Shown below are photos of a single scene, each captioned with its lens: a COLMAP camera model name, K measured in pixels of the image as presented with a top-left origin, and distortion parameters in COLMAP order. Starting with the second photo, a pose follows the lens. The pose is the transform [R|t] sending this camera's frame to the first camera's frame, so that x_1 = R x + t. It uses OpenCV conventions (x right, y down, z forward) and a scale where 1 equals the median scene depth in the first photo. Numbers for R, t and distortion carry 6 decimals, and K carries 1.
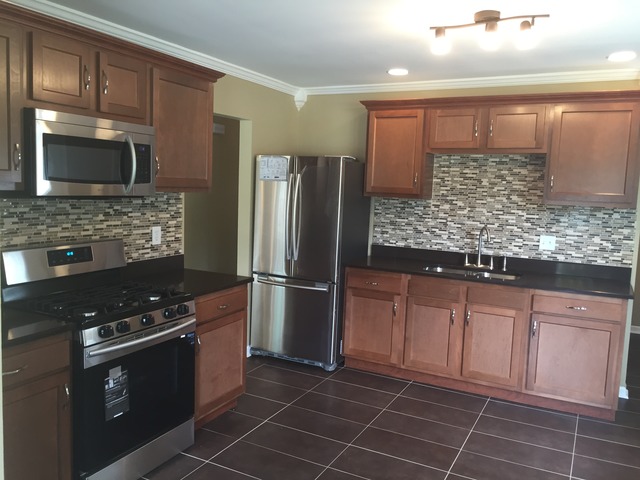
lens RADIAL K [[549.4, 0, 320.0], [0, 549.4, 240.0], [0, 0, 1]] dist [0.076692, -0.095814]
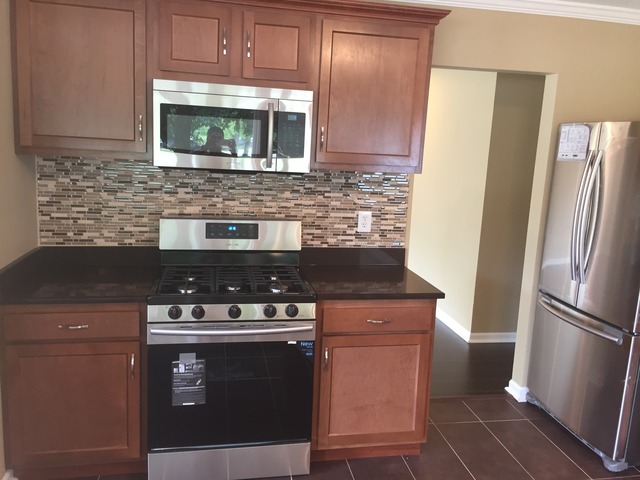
lens RADIAL K [[549.4, 0, 320.0], [0, 549.4, 240.0], [0, 0, 1]] dist [0.076692, -0.095814]
pose [[0.610678, 0.128396, -0.781400, 0.298779], [-0.108147, 0.991045, 0.078324, -0.035285], [0.784459, 0.036675, 0.619095, 0.378272]]
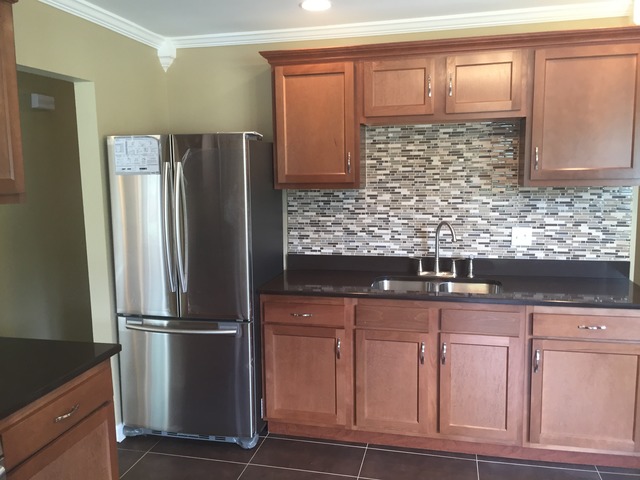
lens RADIAL K [[549.4, 0, 320.0], [0, 549.4, 240.0], [0, 0, 1]] dist [0.076692, -0.095814]
pose [[0.968399, -0.083203, 0.235117, -0.040886], [0.077170, 0.996412, 0.034761, -0.040046], [-0.237166, -0.015519, 0.971345, 0.342838]]
